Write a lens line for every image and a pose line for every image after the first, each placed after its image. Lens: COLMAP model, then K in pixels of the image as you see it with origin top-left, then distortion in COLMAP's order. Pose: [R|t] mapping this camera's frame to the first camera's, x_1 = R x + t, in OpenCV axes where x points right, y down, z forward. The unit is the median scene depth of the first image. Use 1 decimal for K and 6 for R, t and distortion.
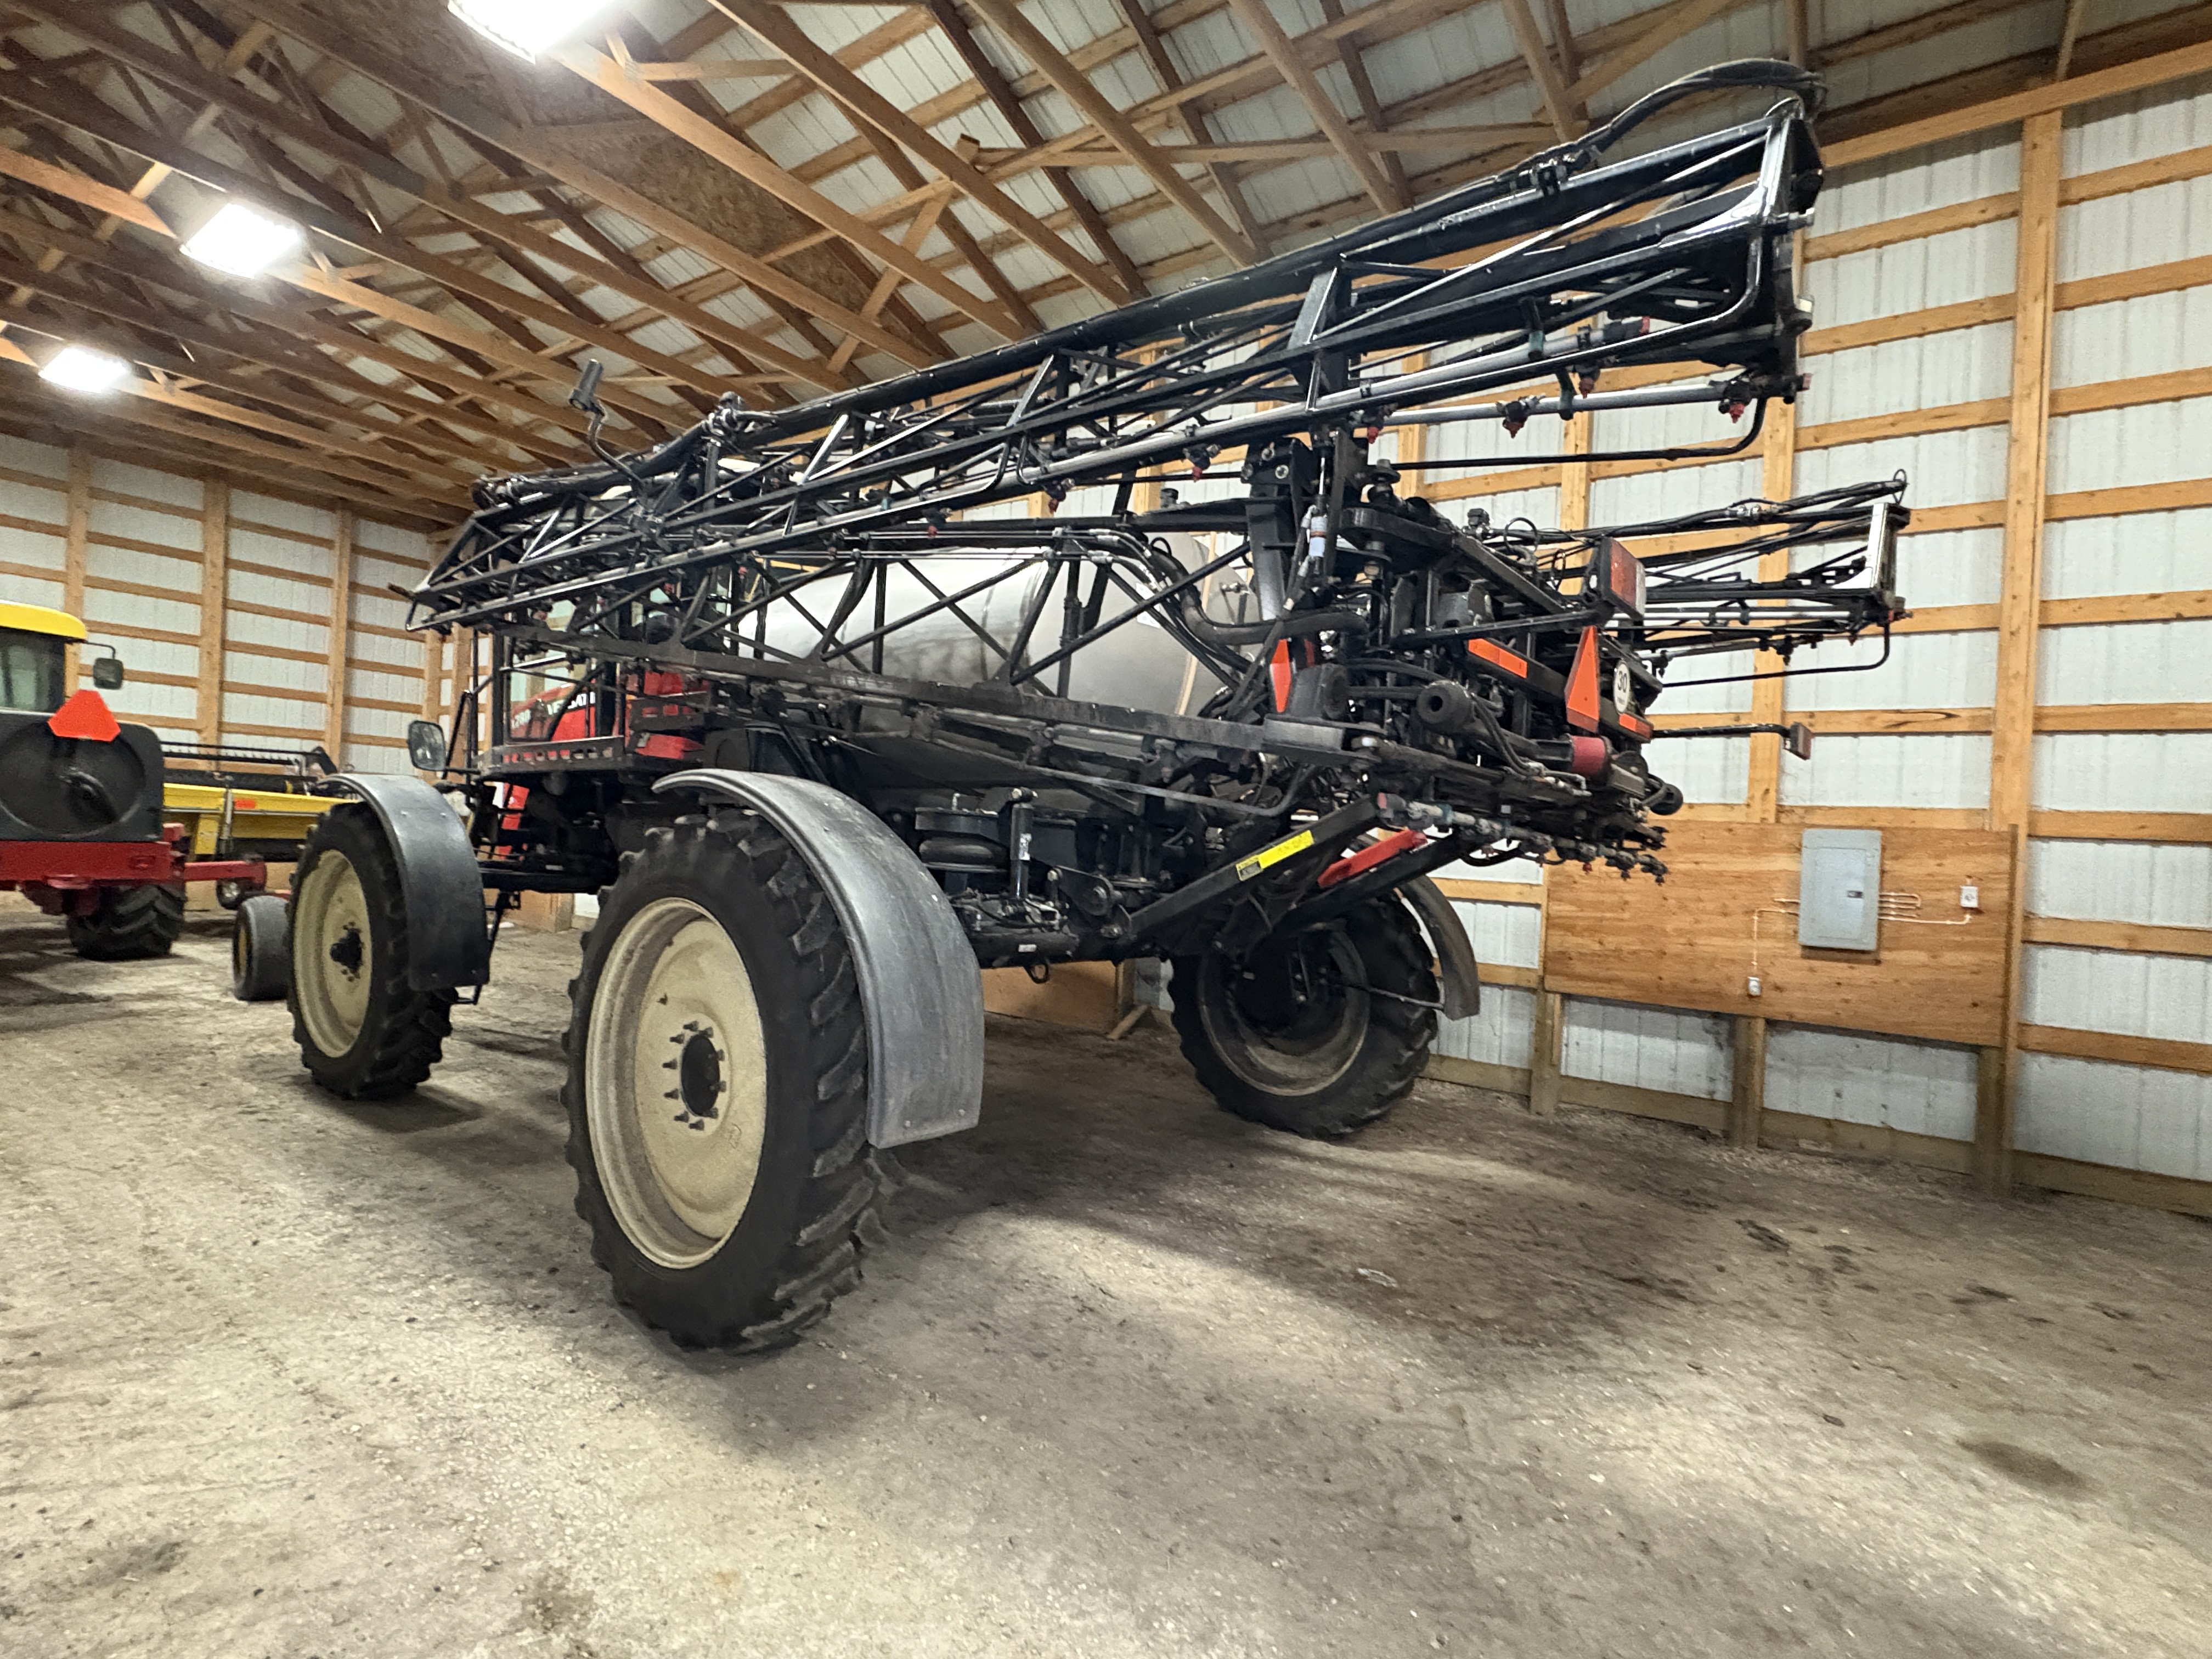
lens RADIAL K [[1063.1, 0, 1103.6], [0, 1063.1, 829.8], [0, 0, 1]] dist [-0.000969, 0.001767]
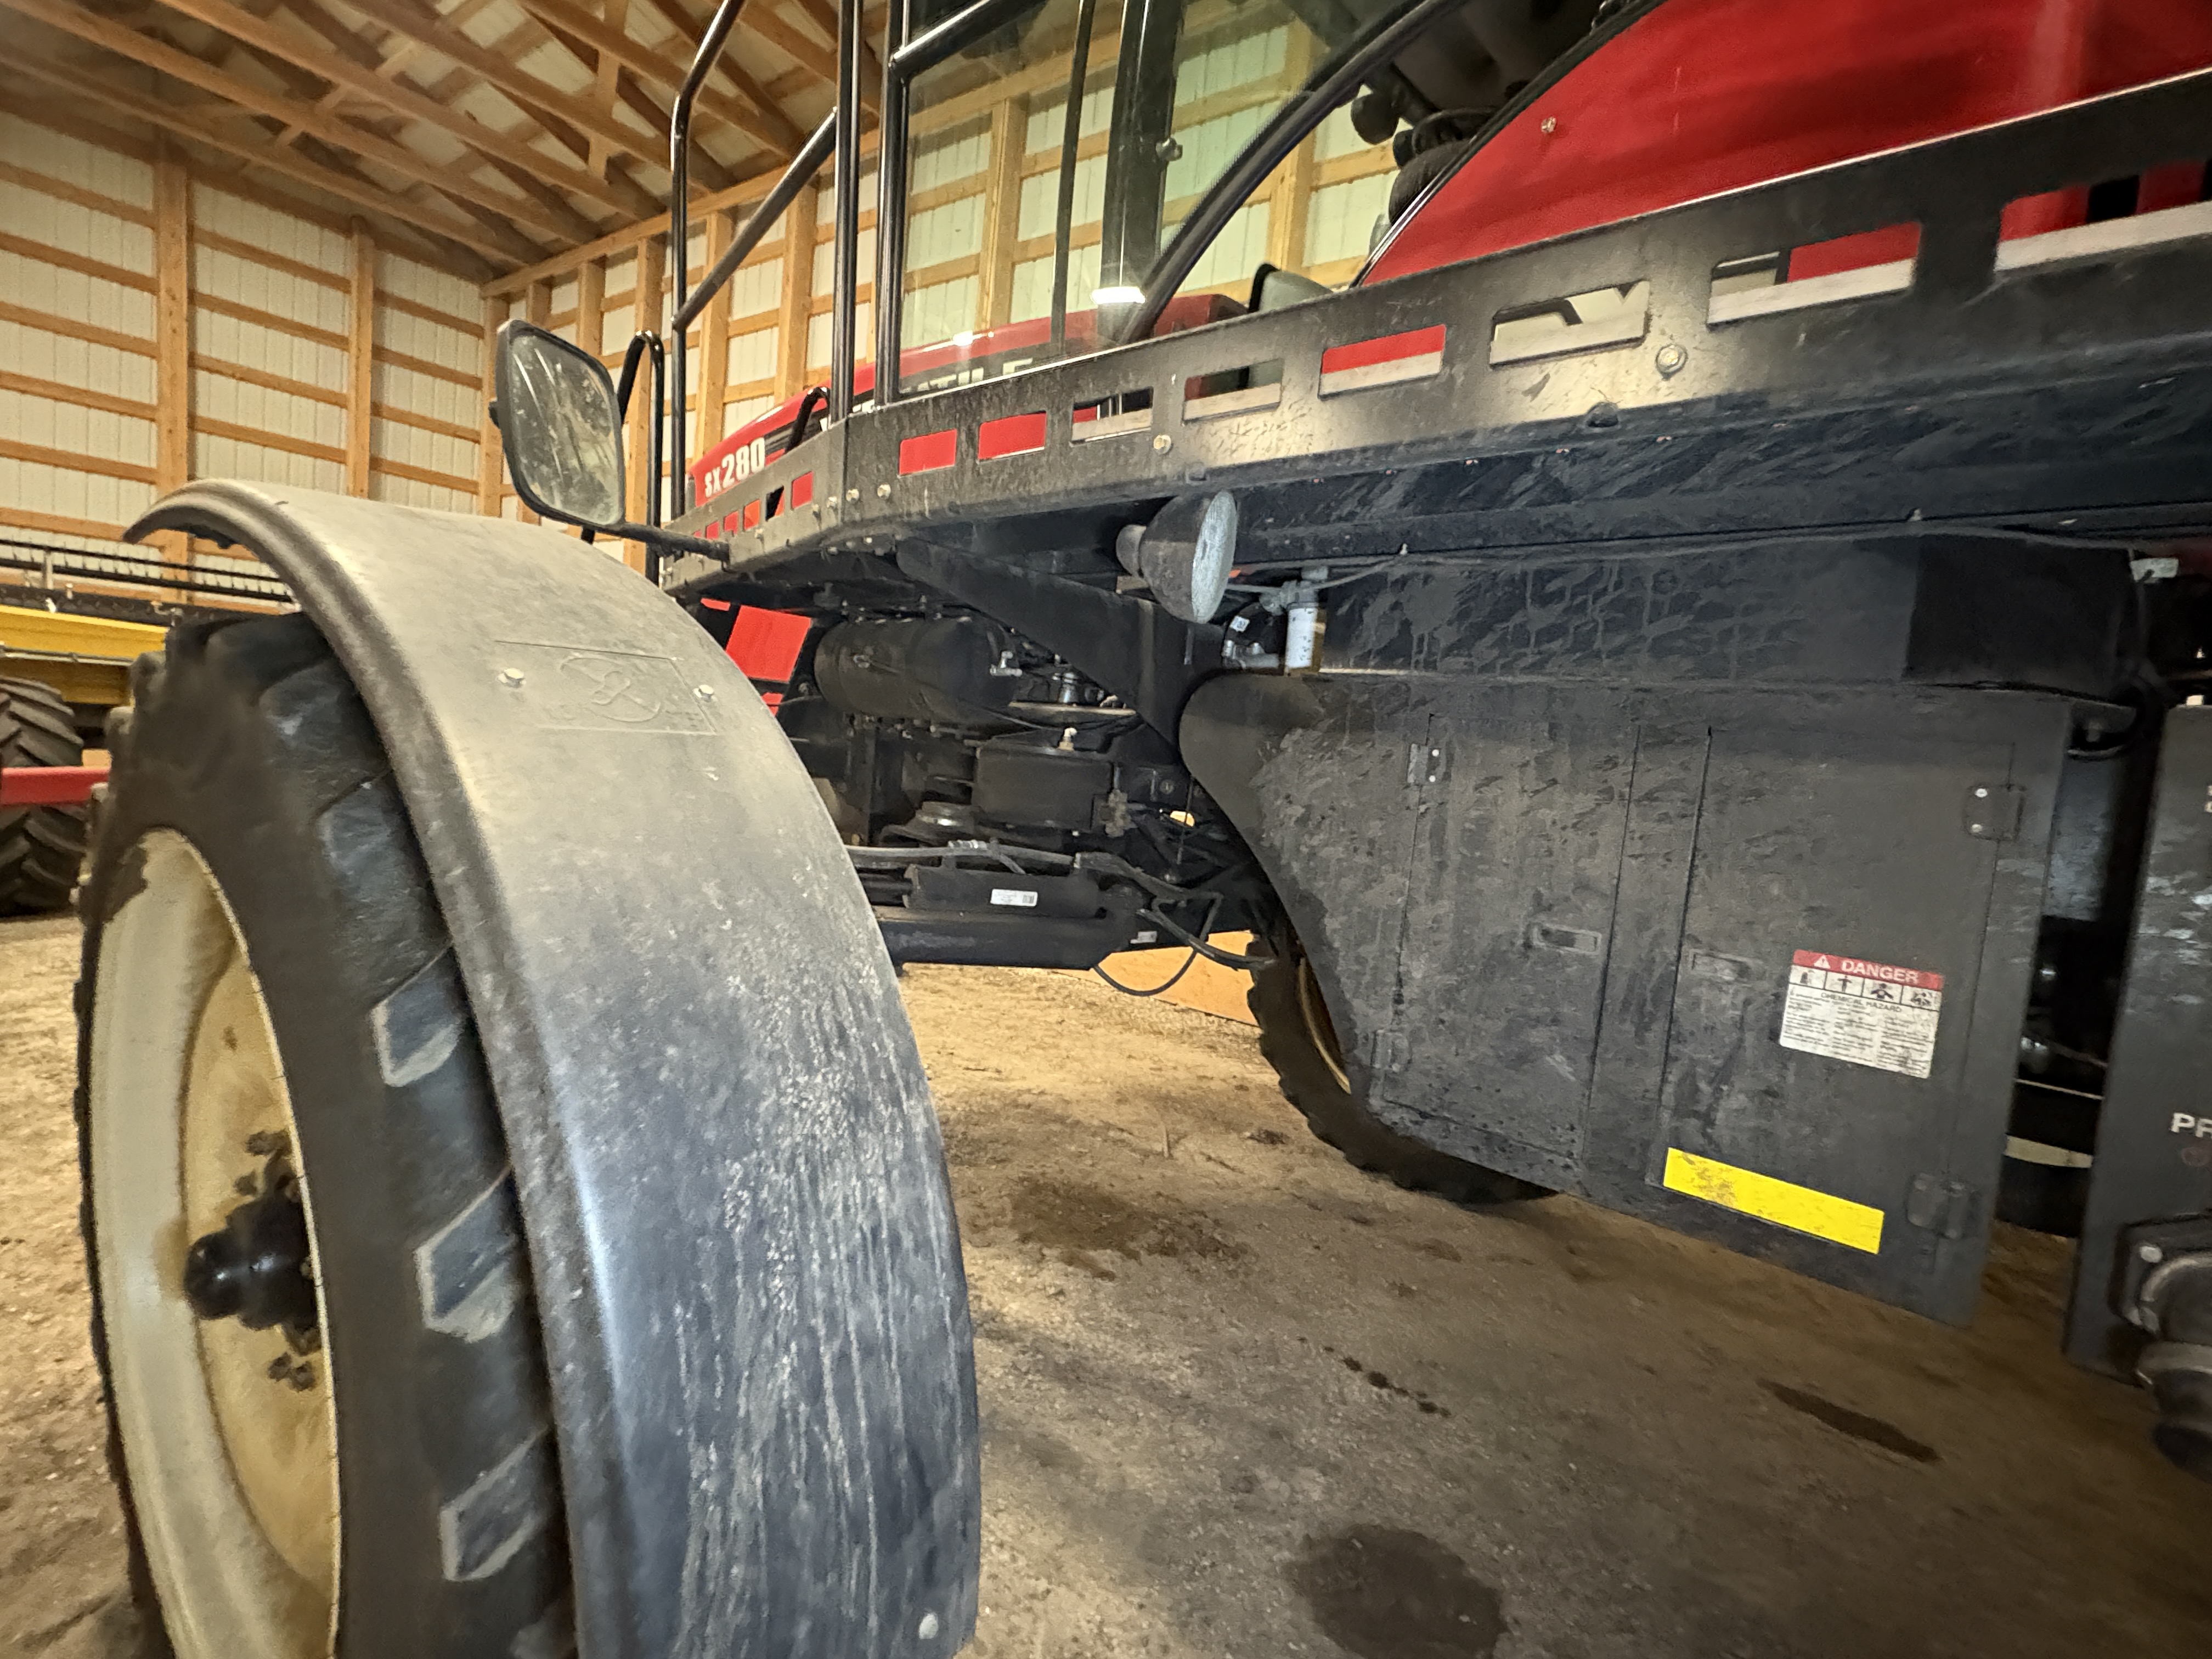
lens RADIAL K [[1063.1, 0, 1103.6], [0, 1063.1, 829.8], [0, 0, 1]] dist [-0.000969, 0.001767]
pose [[0.998477, 0.047122, -0.028700, -0.545820], [-0.044216, 0.994531, 0.094616, -0.010947], [0.033002, -0.093203, 0.995100, 0.813960]]
